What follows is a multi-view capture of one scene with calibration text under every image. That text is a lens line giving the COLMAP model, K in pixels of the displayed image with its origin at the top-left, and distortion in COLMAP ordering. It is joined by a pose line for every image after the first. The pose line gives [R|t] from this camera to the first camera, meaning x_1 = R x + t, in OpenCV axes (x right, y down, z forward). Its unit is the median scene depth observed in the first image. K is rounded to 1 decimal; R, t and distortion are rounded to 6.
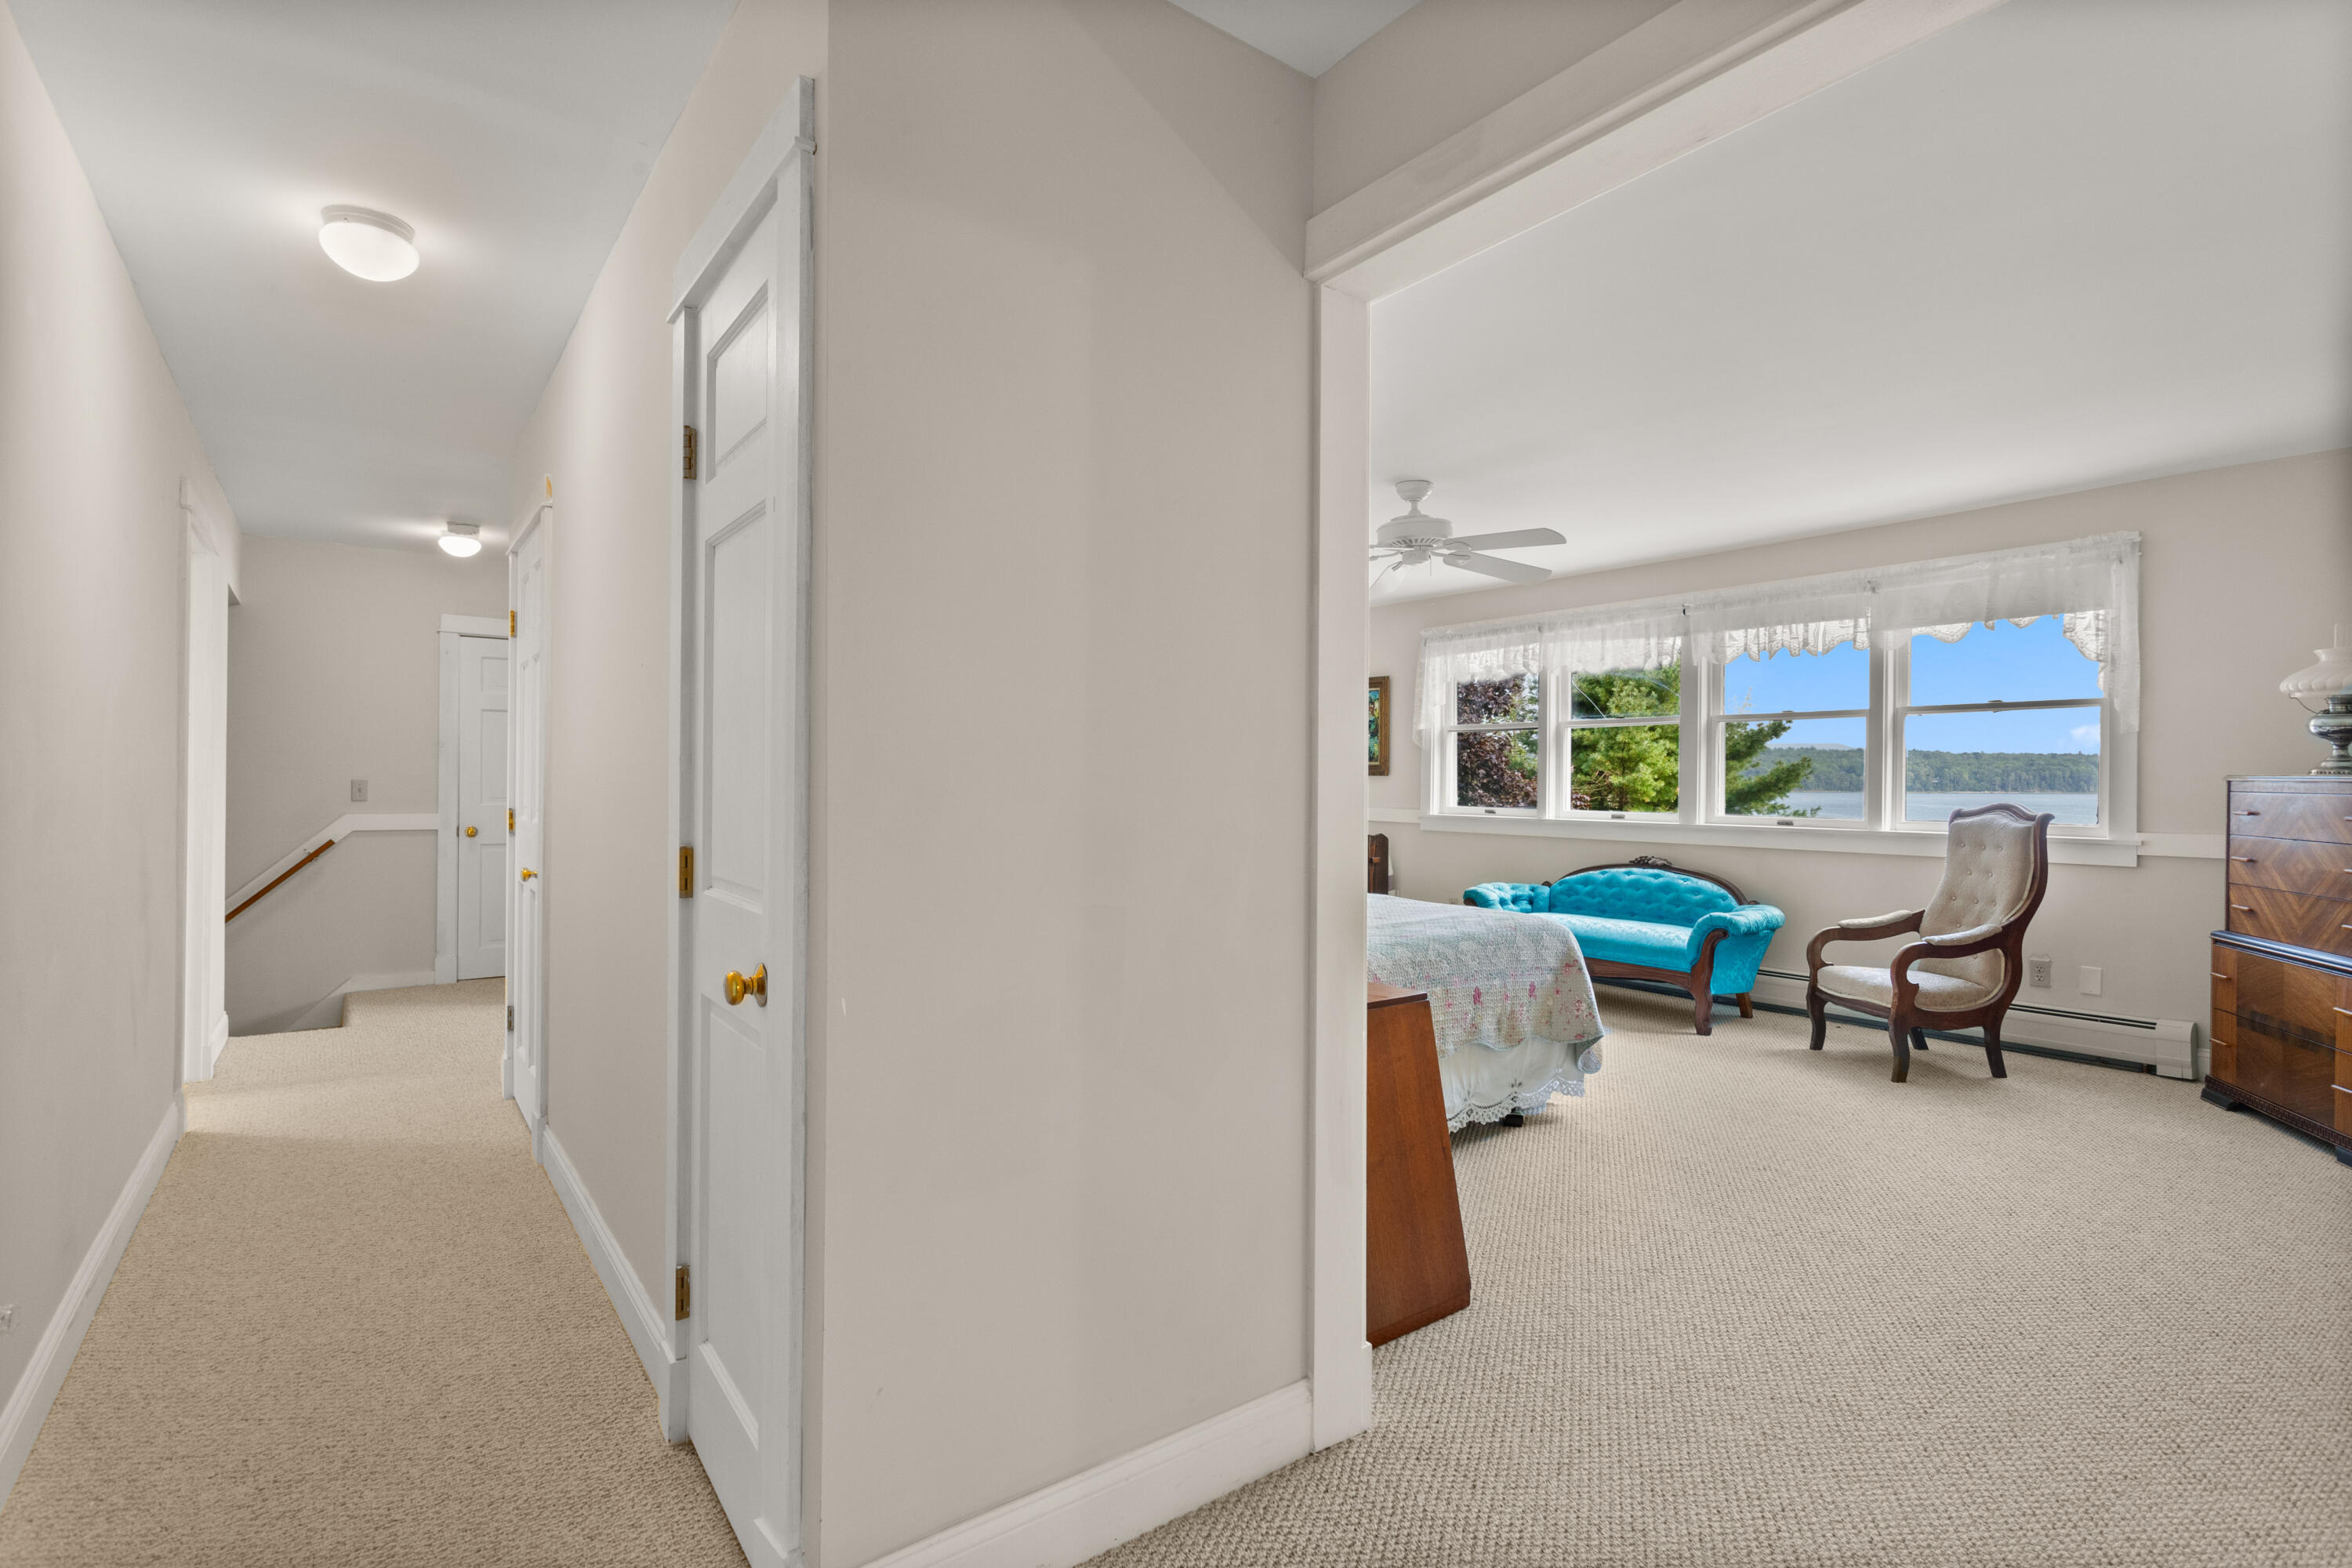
lens RADIAL K [[1118.9, 0, 1179.5], [0, 1118.9, 785.7], [0, 0, 1]] dist [-0.000980, 0.000604]
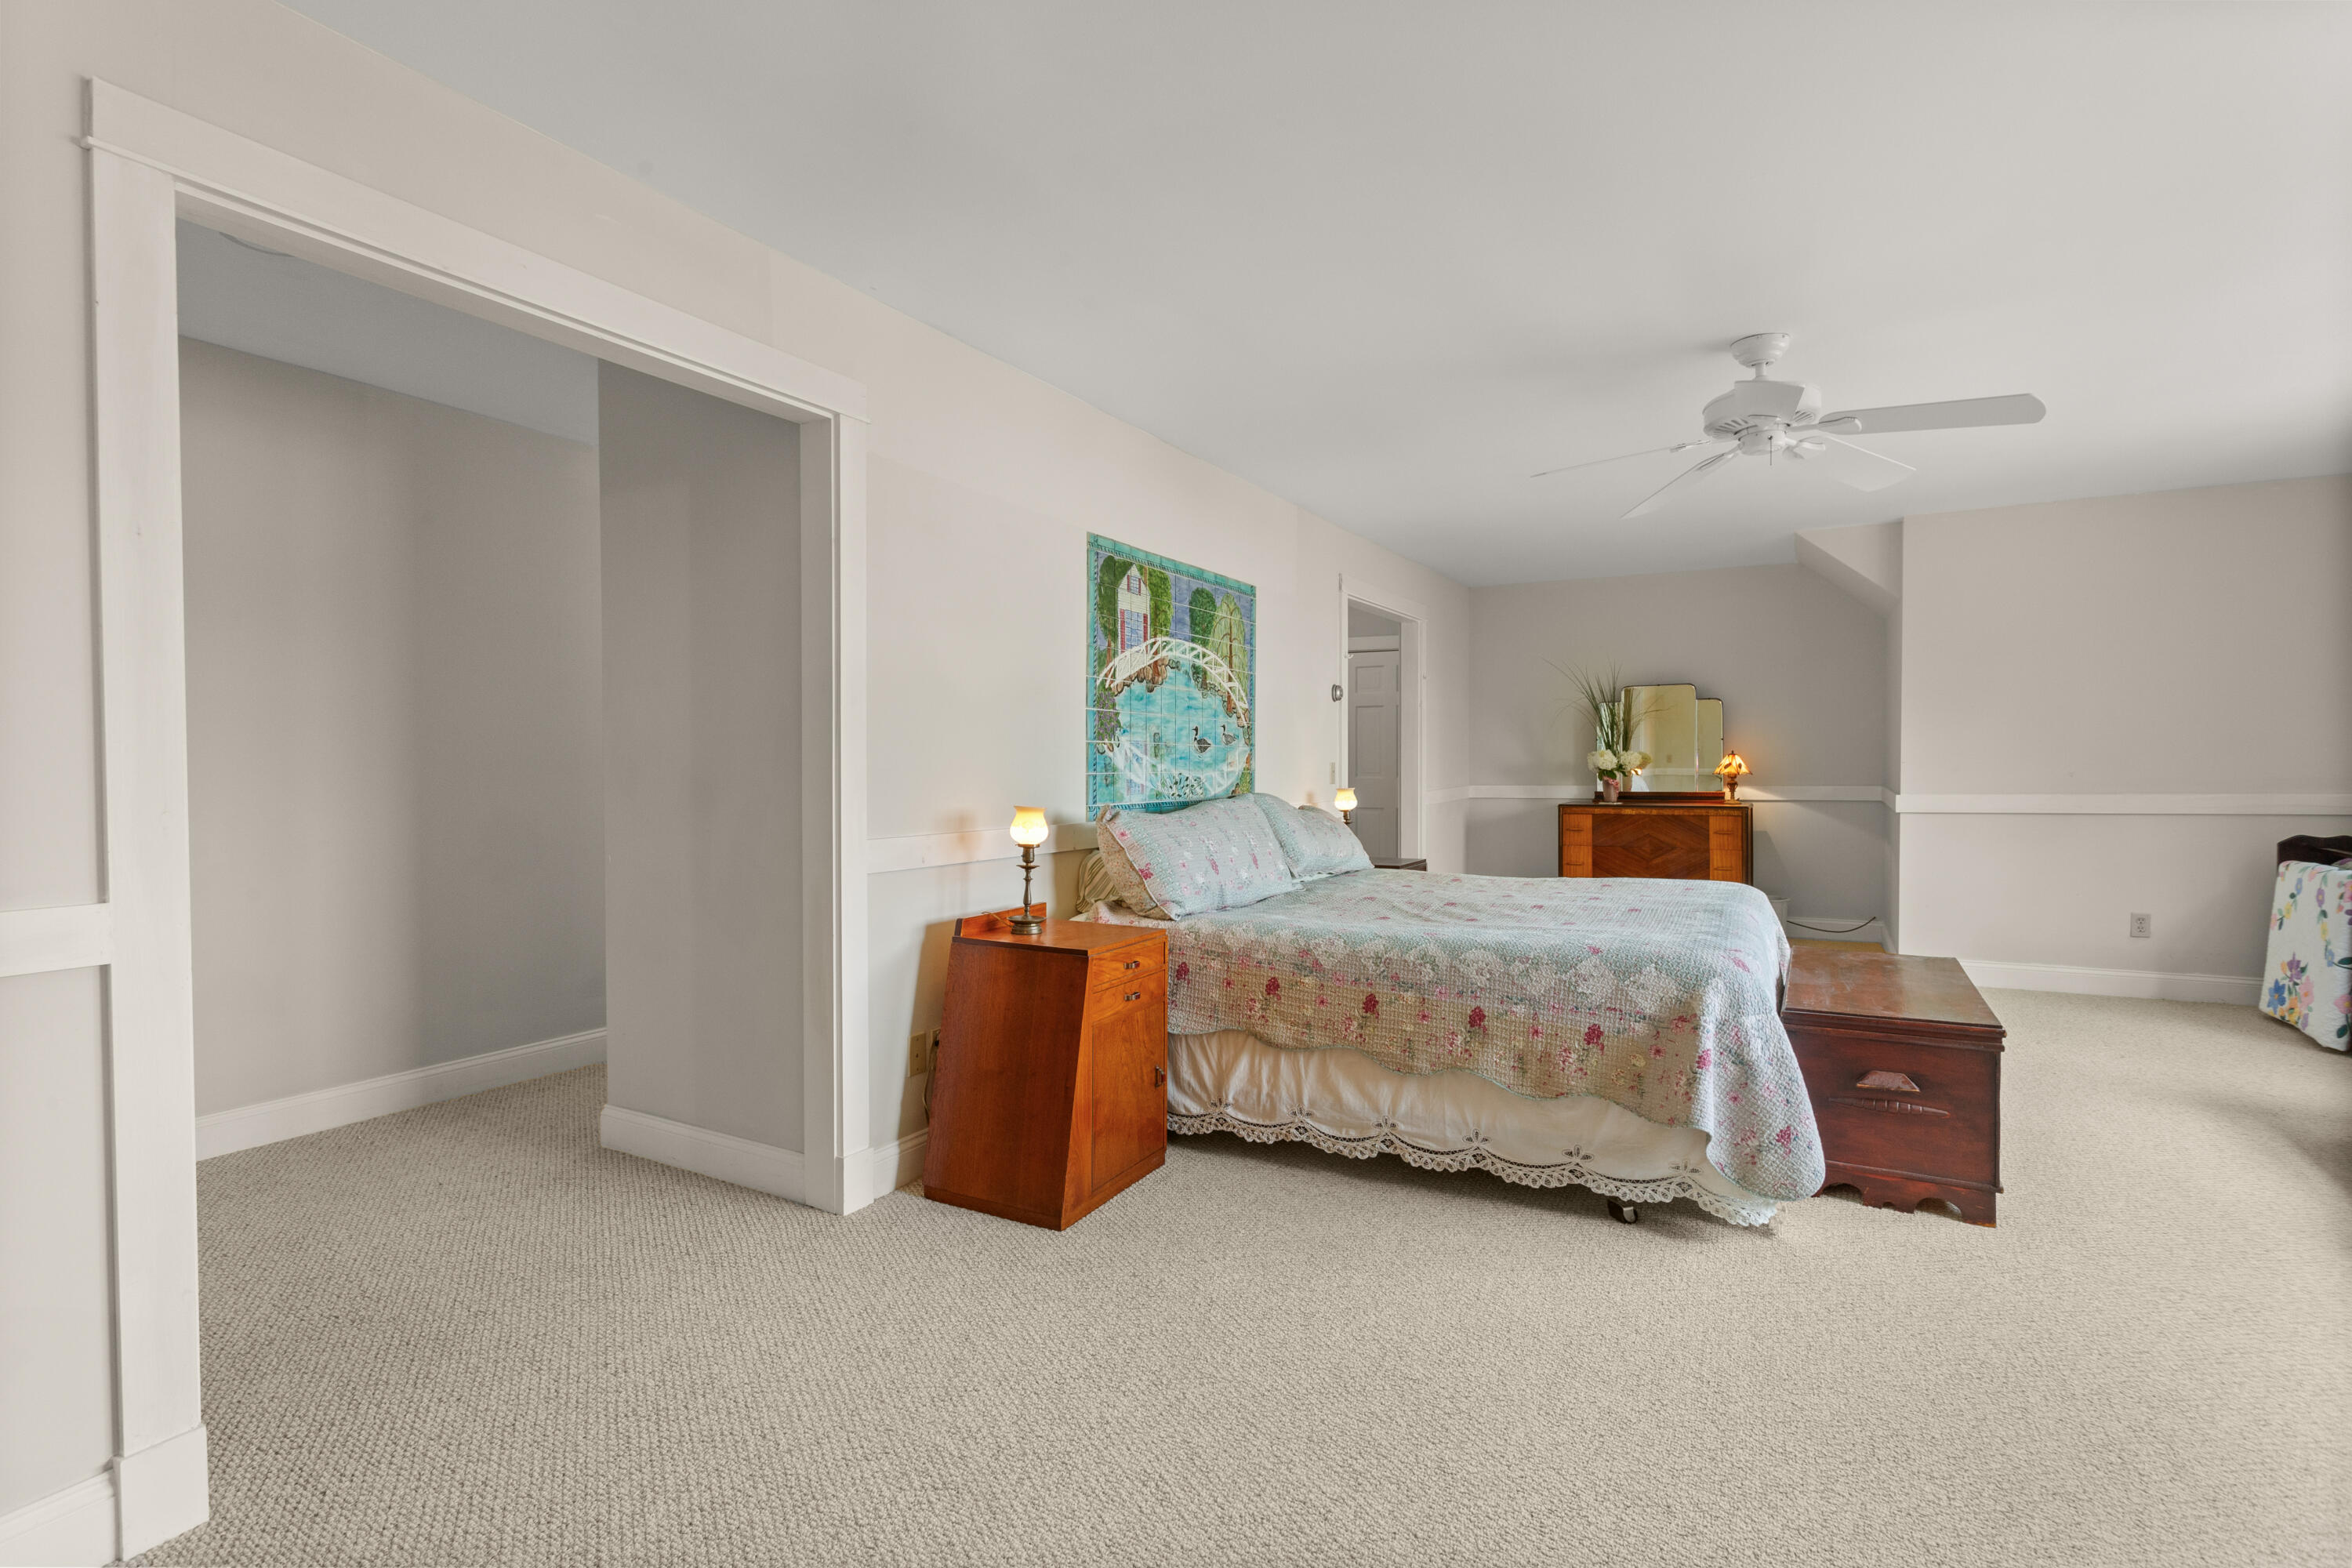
lens RADIAL K [[1118.9, 0, 1178.9], [0, 1118.9, 782.9], [0, 0, 1]] dist [-0.000980, 0.000604]
pose [[0.398946, 0.010183, -0.916918, 0.901355], [0.004395, 0.999906, 0.013017, 0.004063], [0.916964, -0.009223, 0.398863, 0.460259]]
